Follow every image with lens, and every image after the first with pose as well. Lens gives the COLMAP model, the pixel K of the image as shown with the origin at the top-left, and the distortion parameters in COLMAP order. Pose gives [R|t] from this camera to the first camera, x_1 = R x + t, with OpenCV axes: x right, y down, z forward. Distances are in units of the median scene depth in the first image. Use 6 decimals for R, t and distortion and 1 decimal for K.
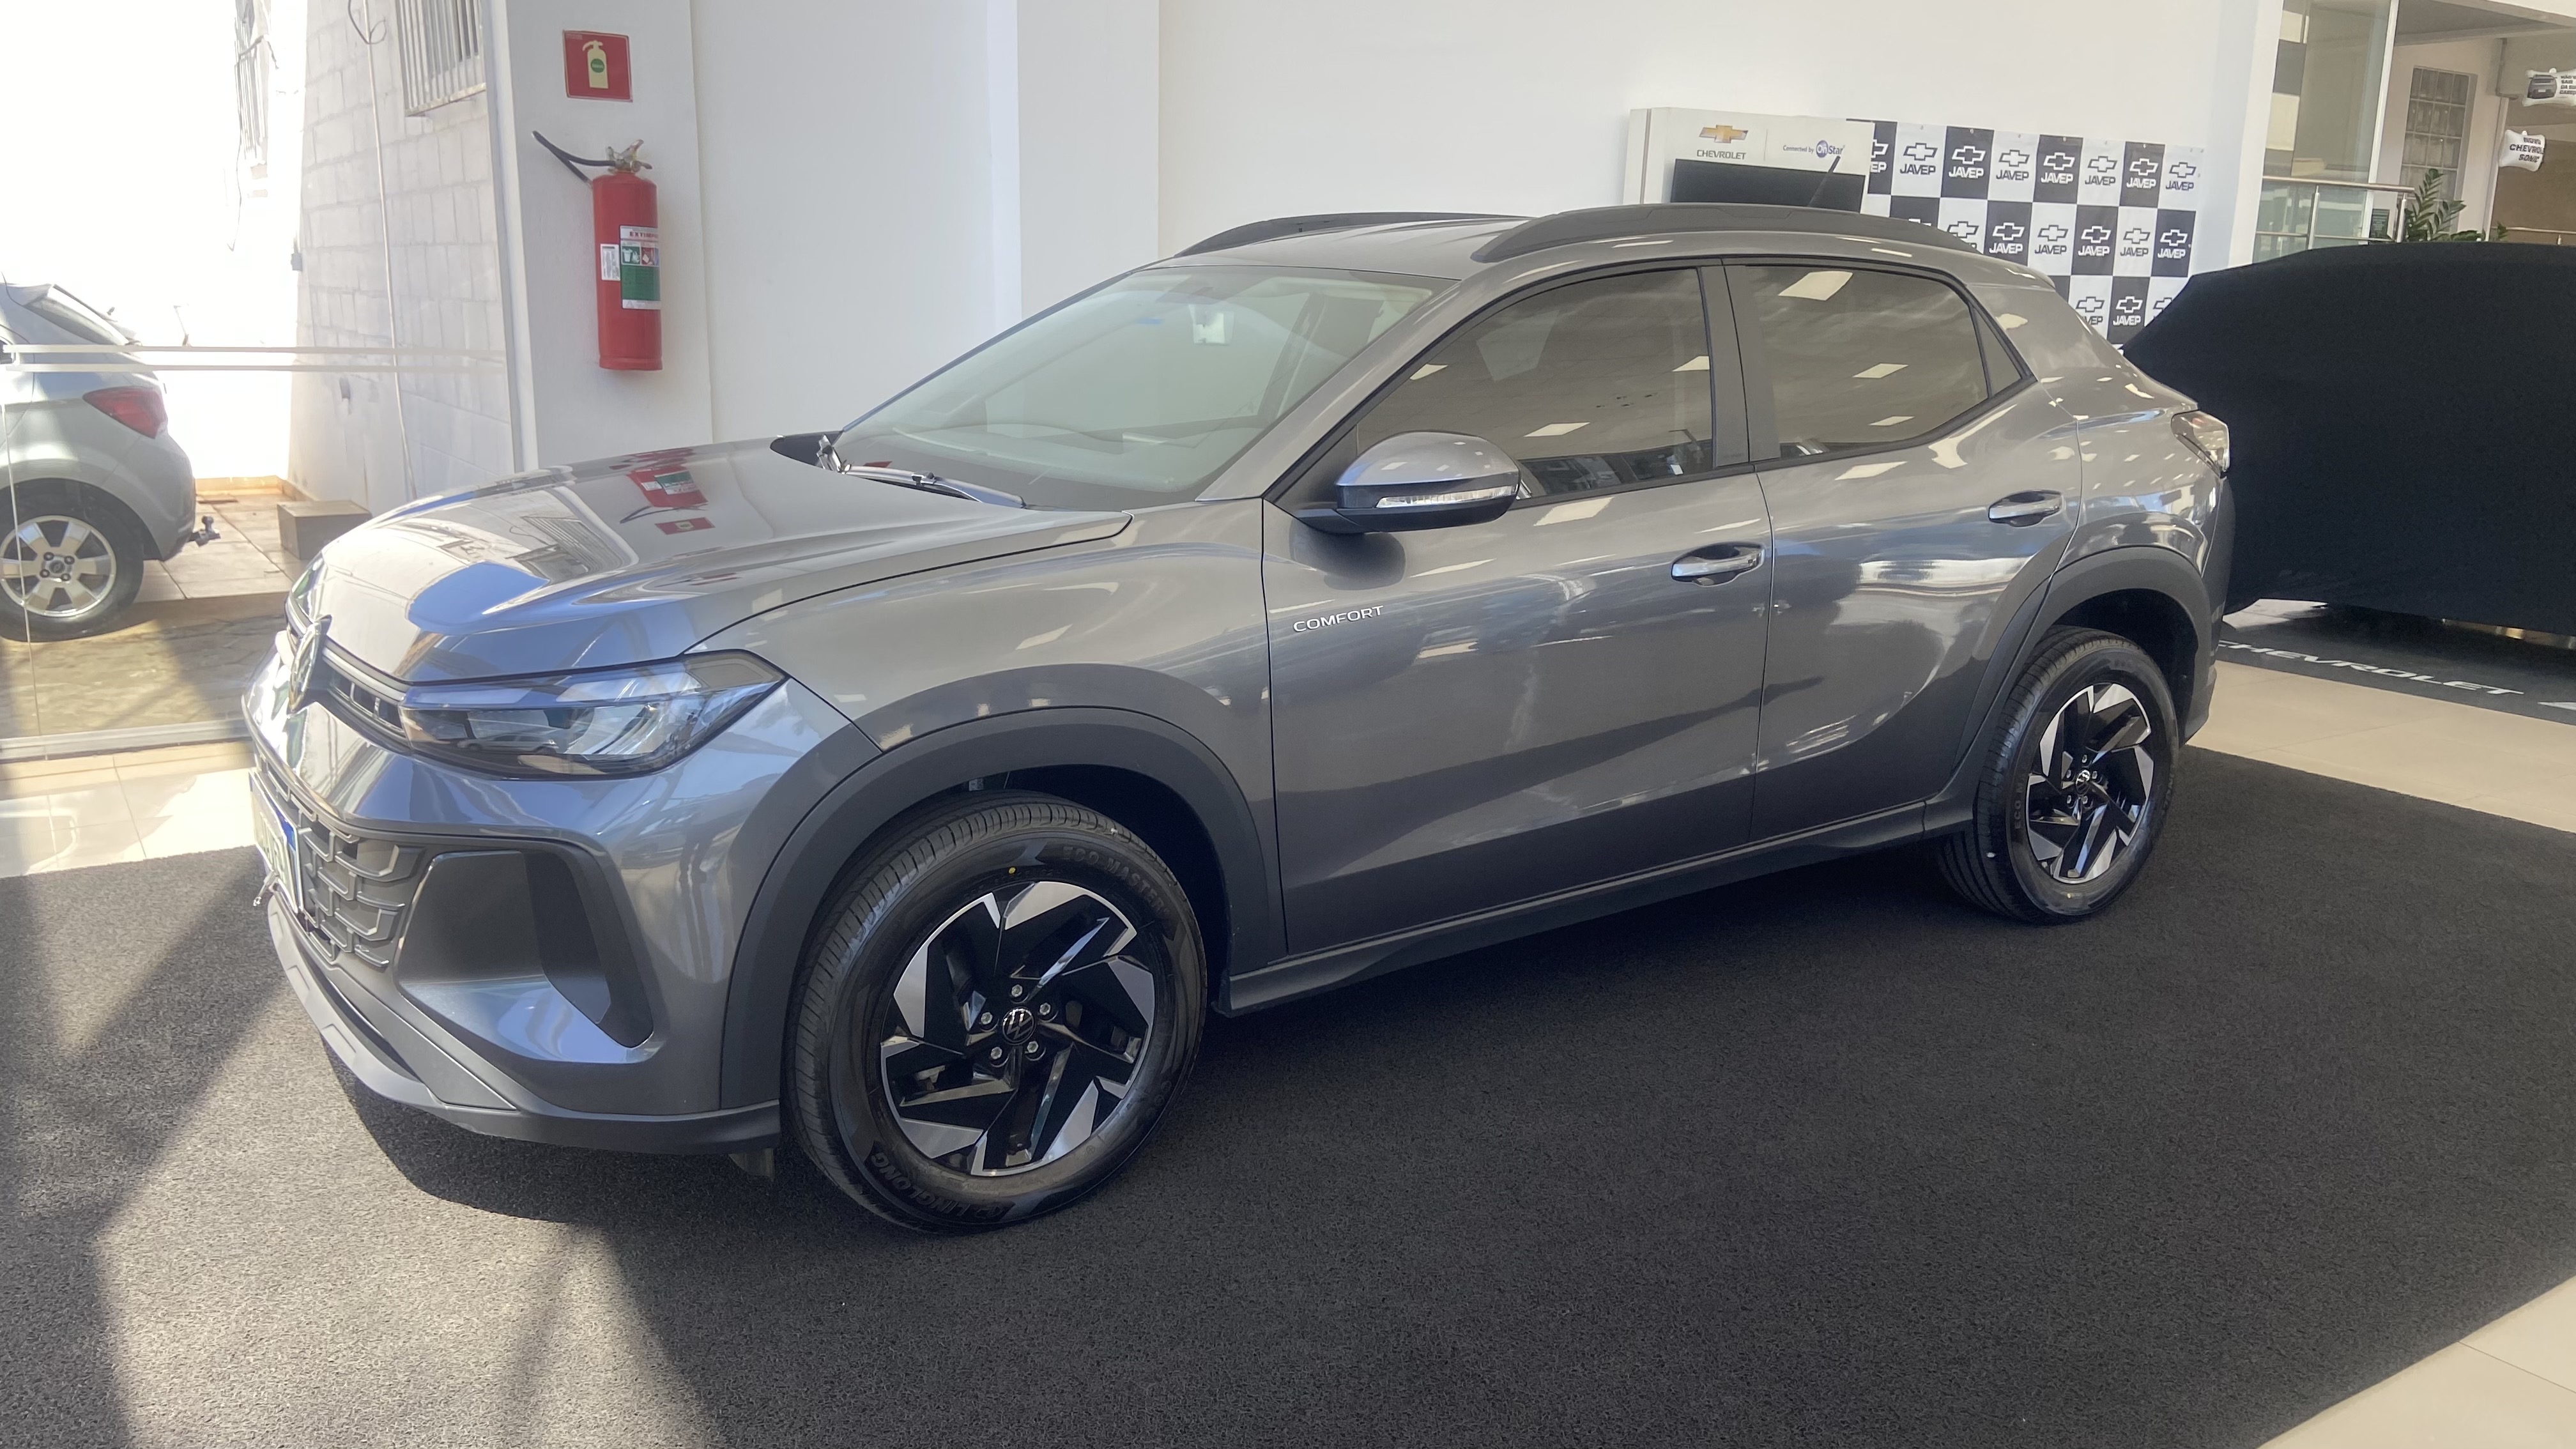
lens RADIAL K [[1964.0, 0, 1295.9], [0, 1964.0, 729.0], [0, 0, 1]] dist [0.057338, -0.010852]
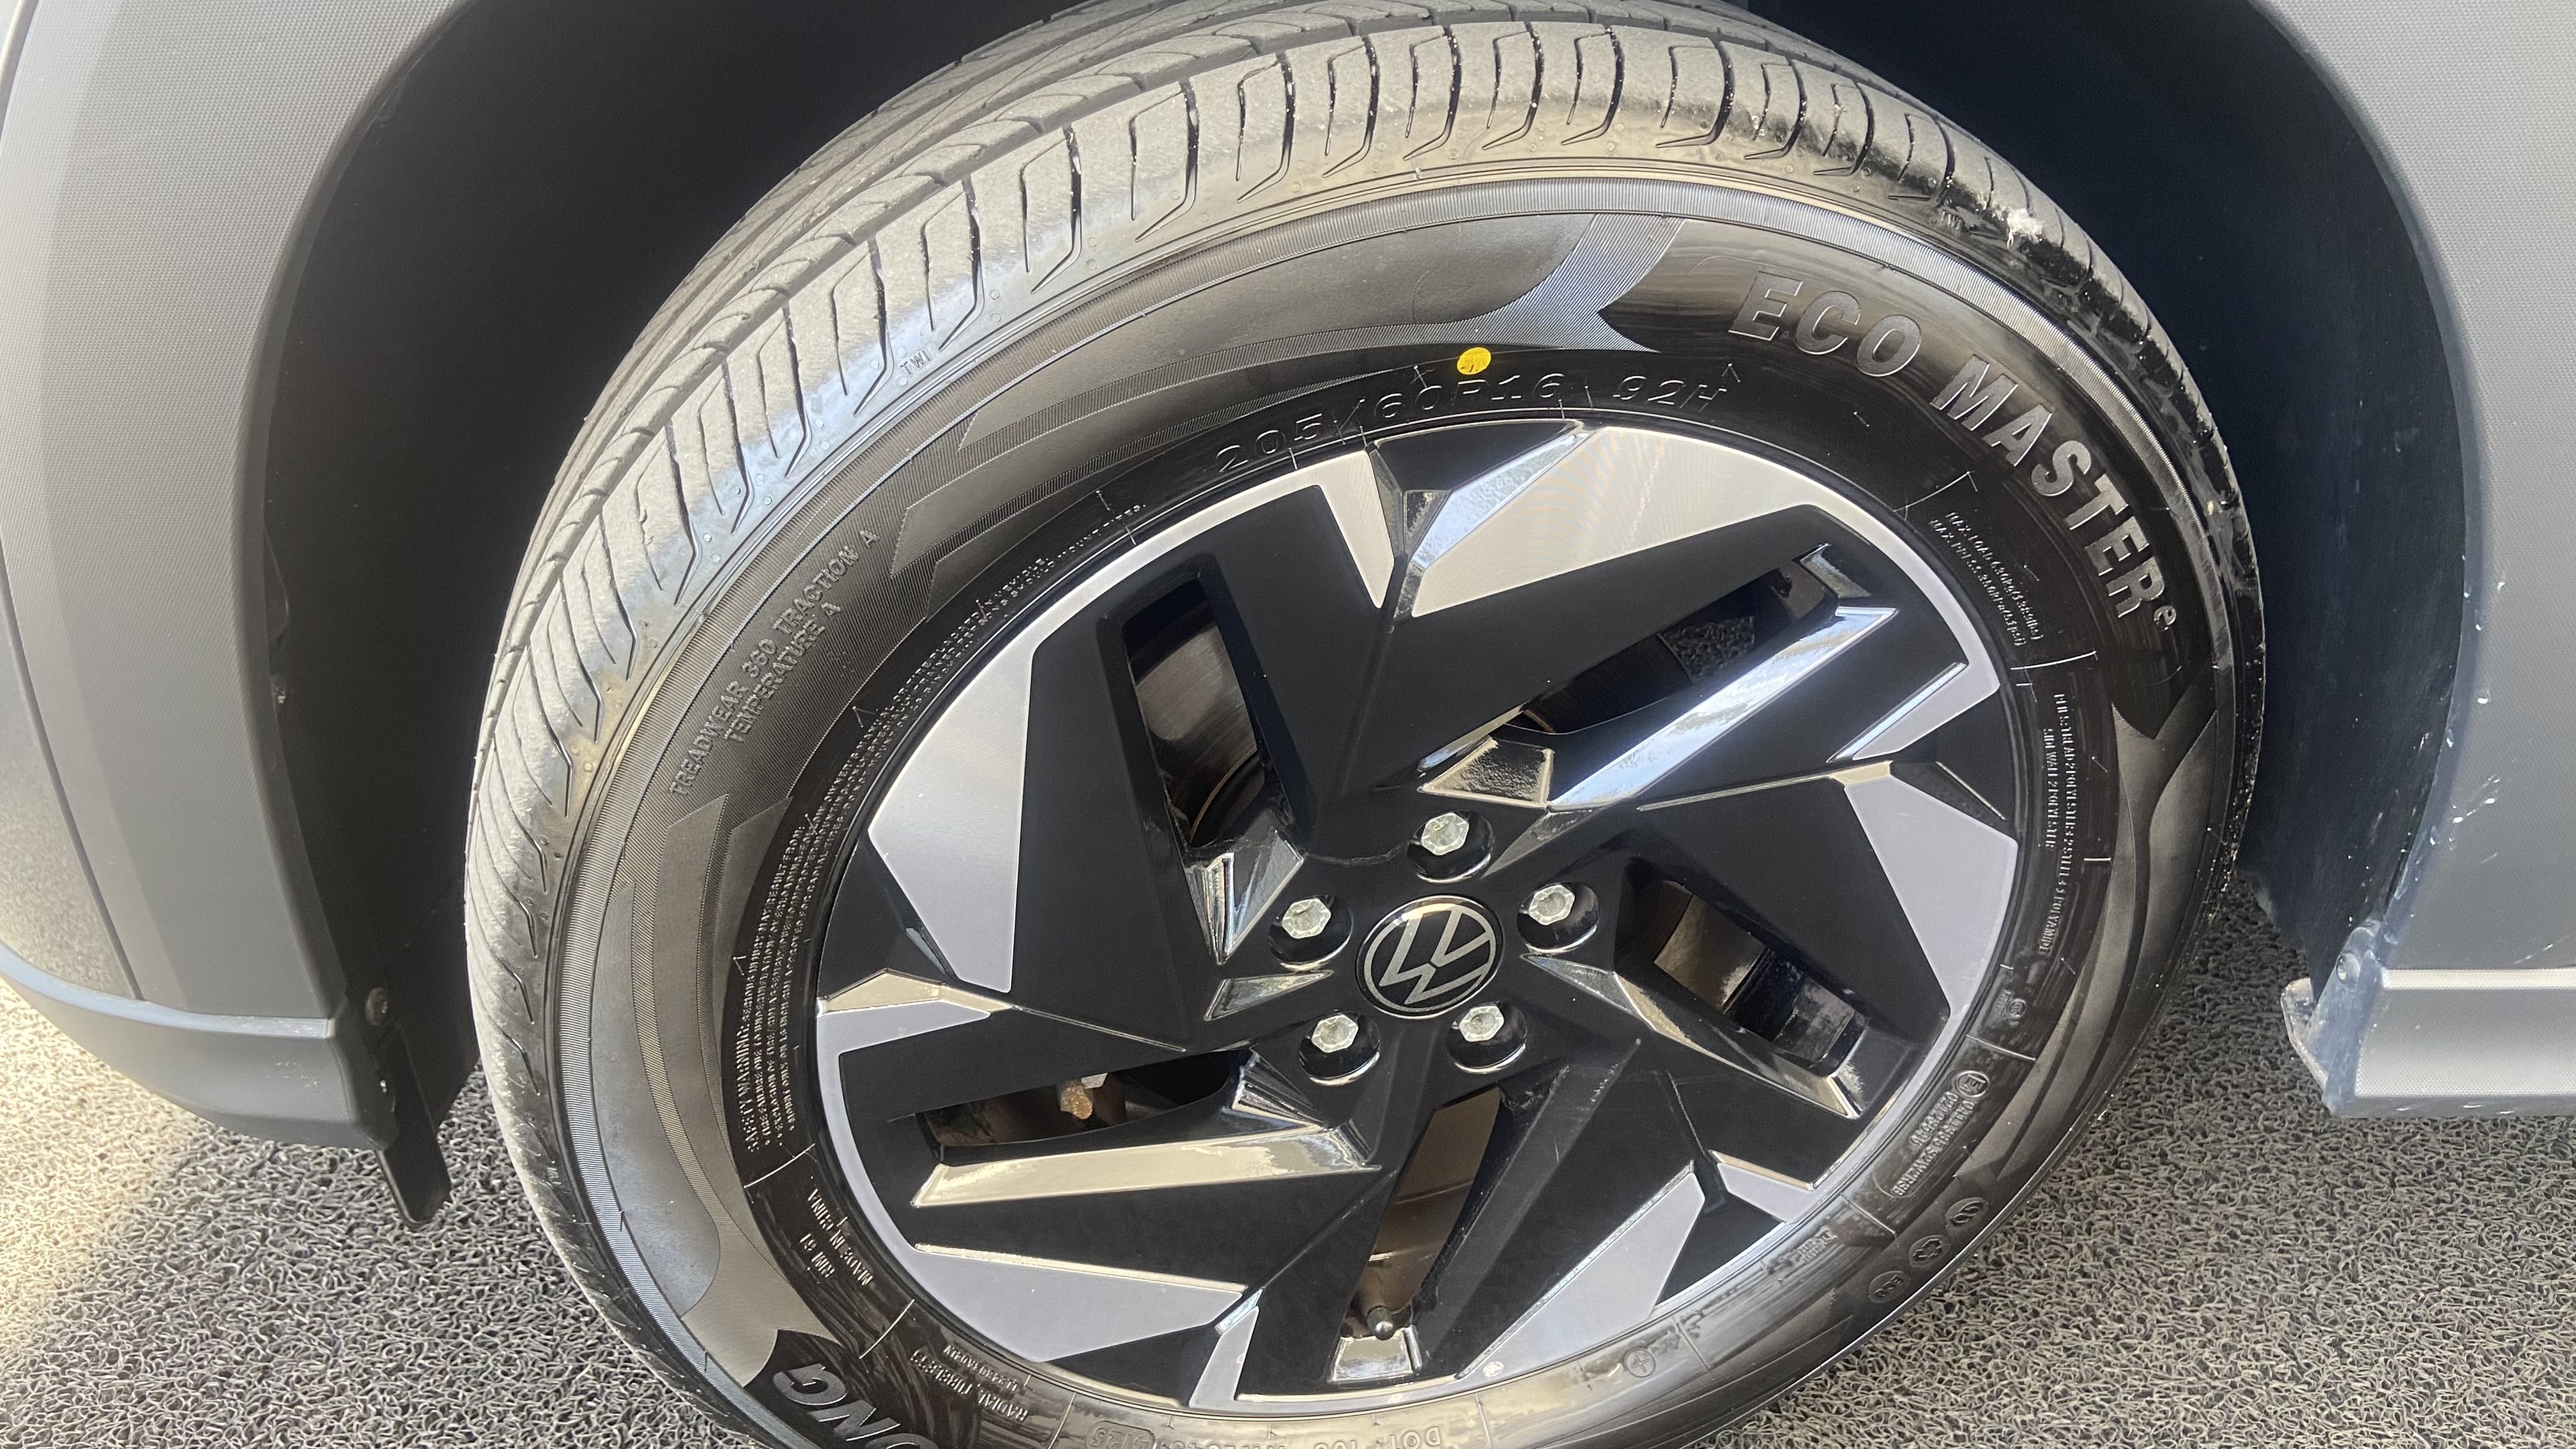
lens RADIAL K [[1964.0, 0, 1284.9], [0, 1964.0, 737.6], [0, 0, 1]] dist [0.057338, -0.010852]
pose [[0.927482, 0.230404, -0.294435, -0.091621], [-0.114935, 0.925113, 0.361879, 0.035944], [0.355764, -0.301796, 0.884506, 0.785945]]
